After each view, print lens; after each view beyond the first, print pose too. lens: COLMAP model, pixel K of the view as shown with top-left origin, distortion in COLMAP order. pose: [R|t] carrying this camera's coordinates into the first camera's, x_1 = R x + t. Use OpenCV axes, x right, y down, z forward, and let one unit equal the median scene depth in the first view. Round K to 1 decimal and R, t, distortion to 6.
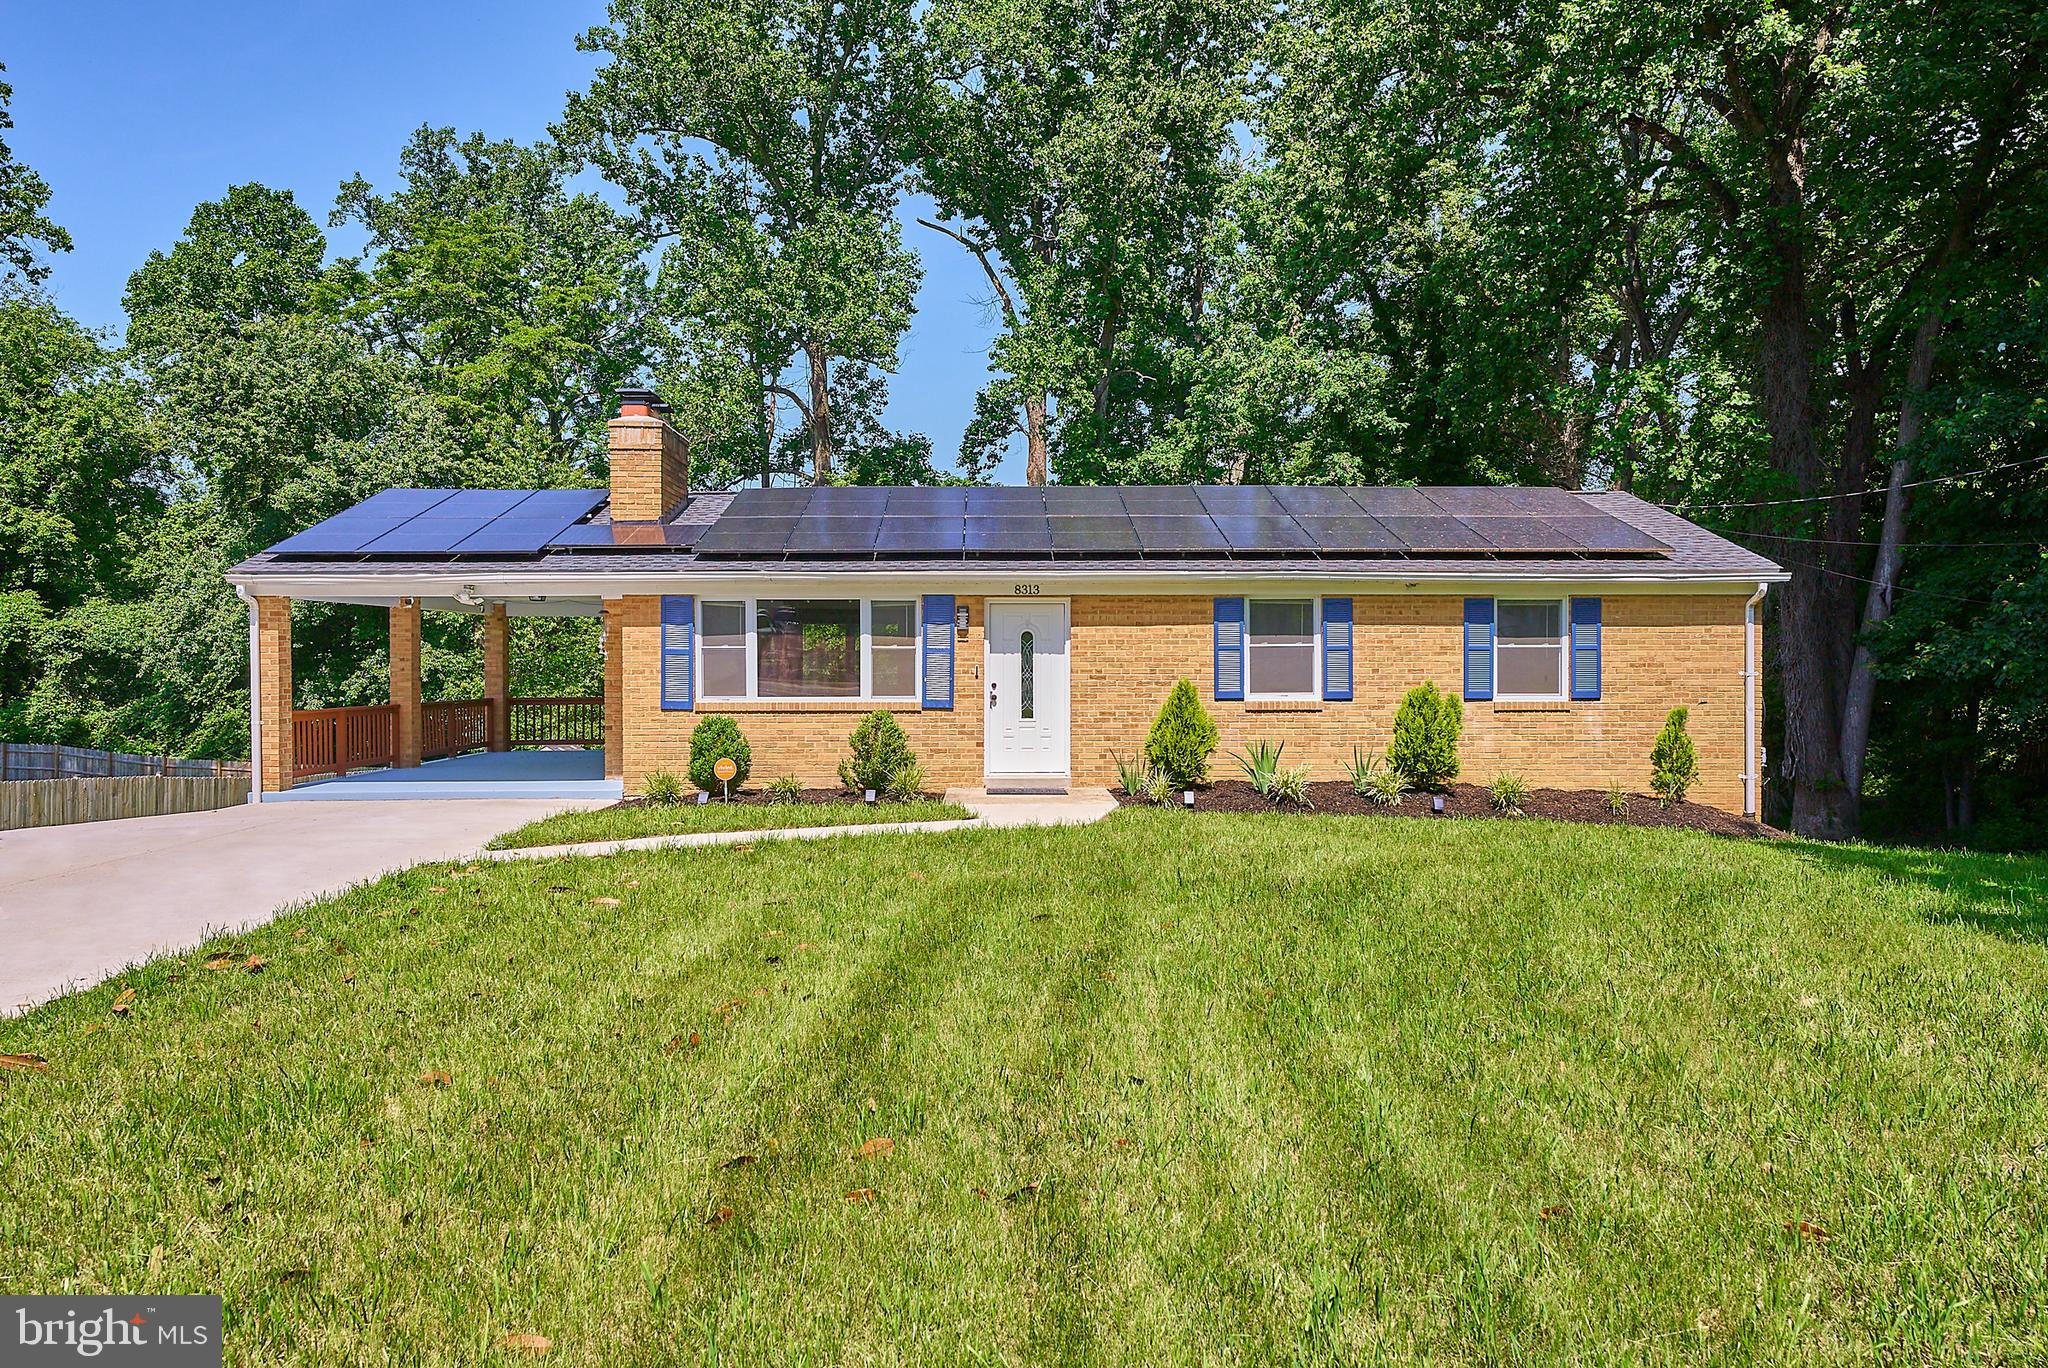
lens RADIAL K [[1343.1, 0, 1026.0], [0, 1343.1, 678.5], [0, 0, 1]] dist [0.008288, 0.001389]
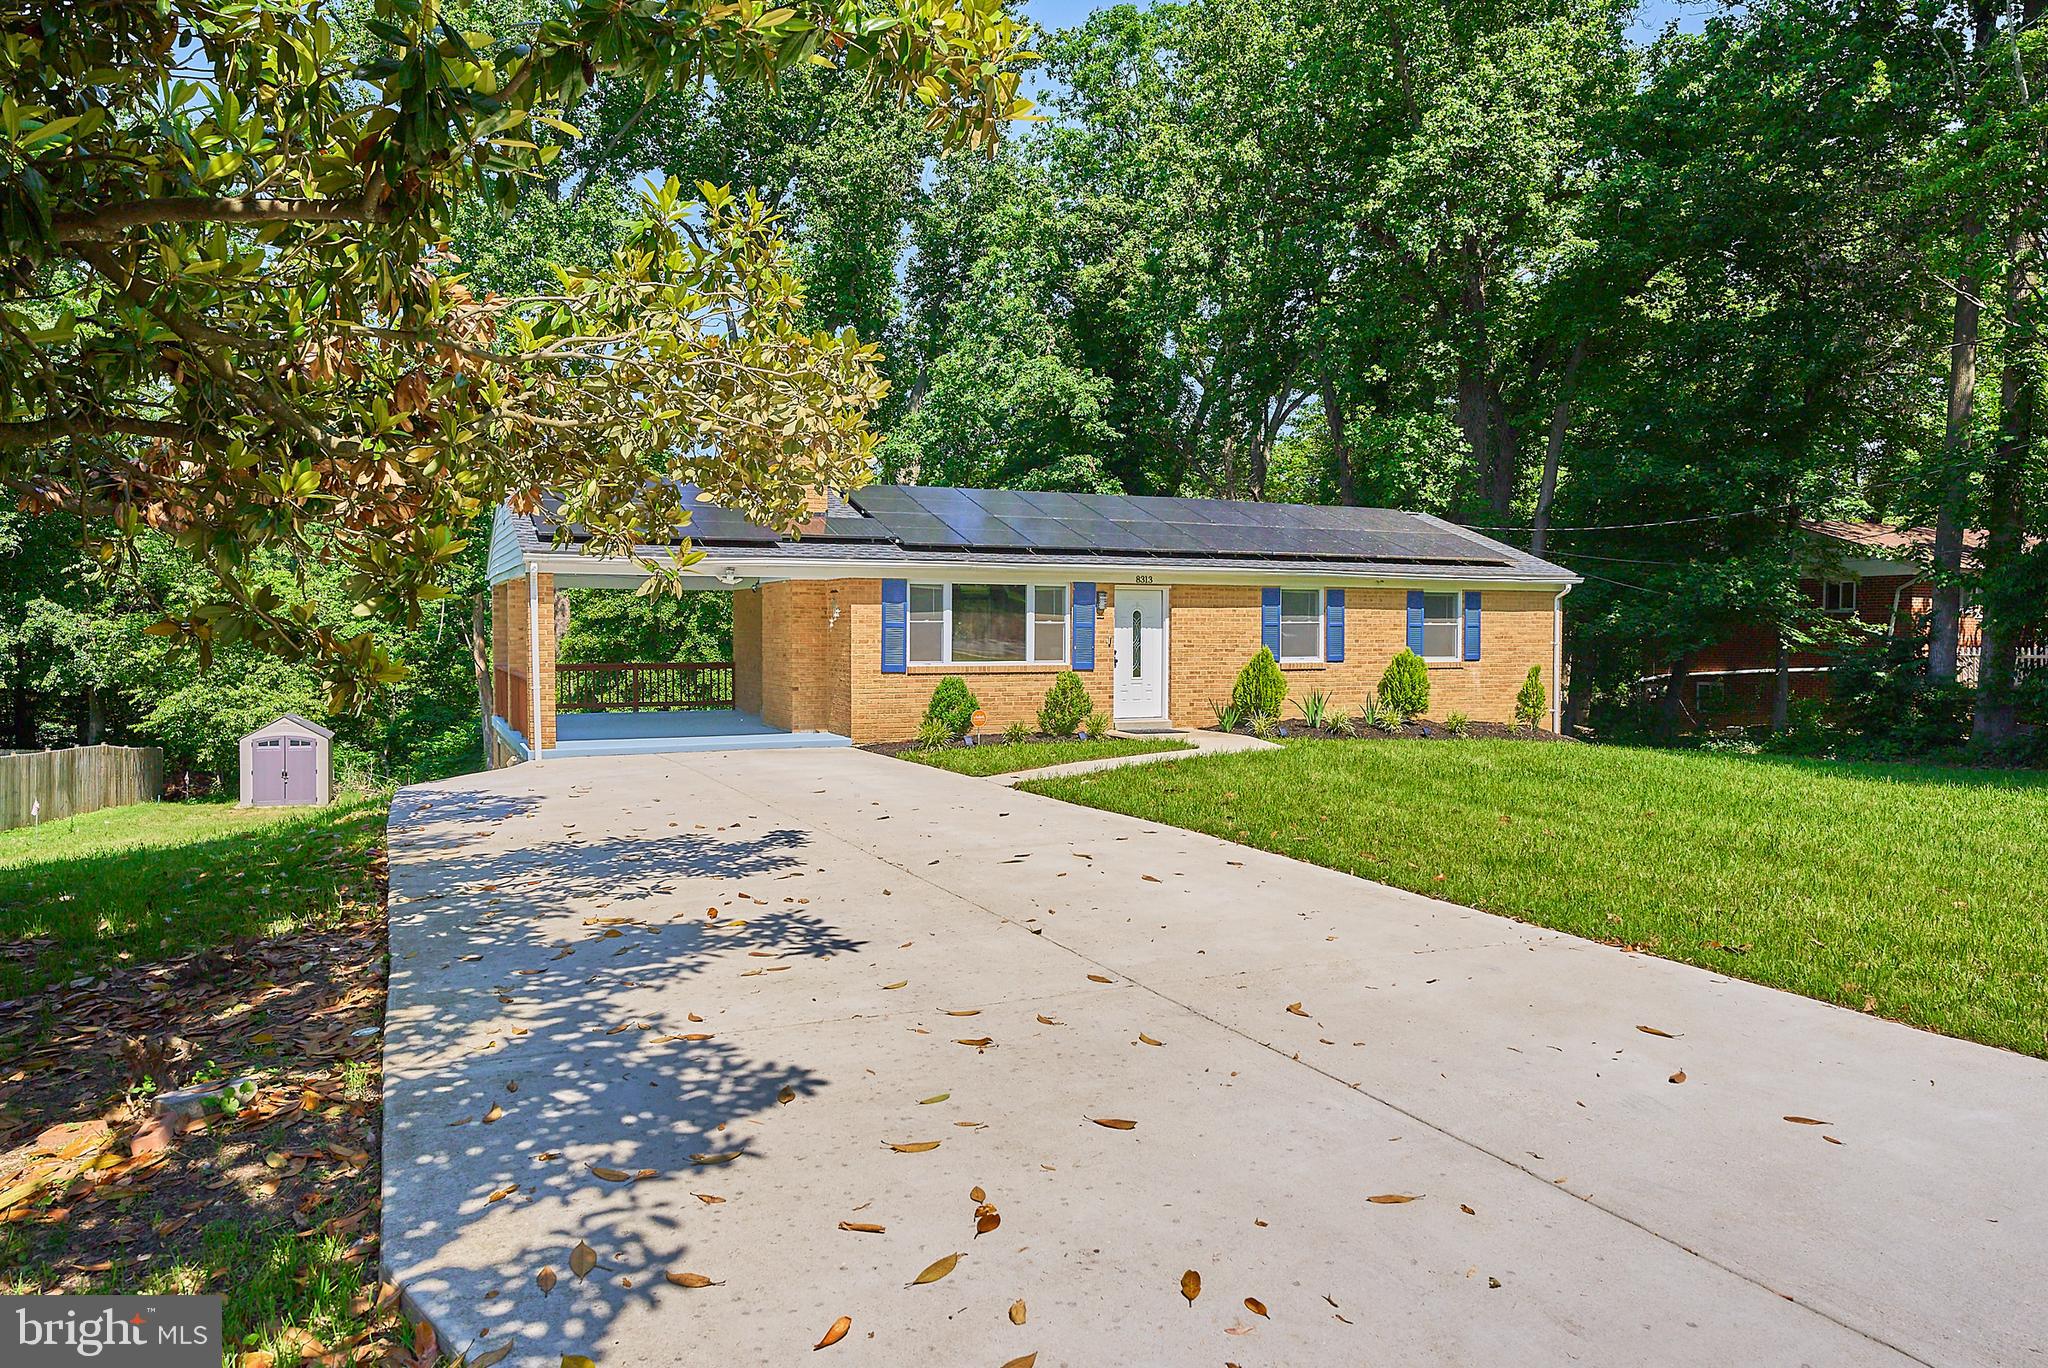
lens RADIAL K [[1343.1, 0, 1022.1], [0, 1343.1, 678.4], [0, 0, 1]] dist [0.008288, 0.001389]
pose [[0.921382, -0.010173, 0.388526, -0.621598], [0.000048, 0.999660, 0.026061, -0.003260], [-0.388659, -0.023994, 0.921069, -0.176298]]
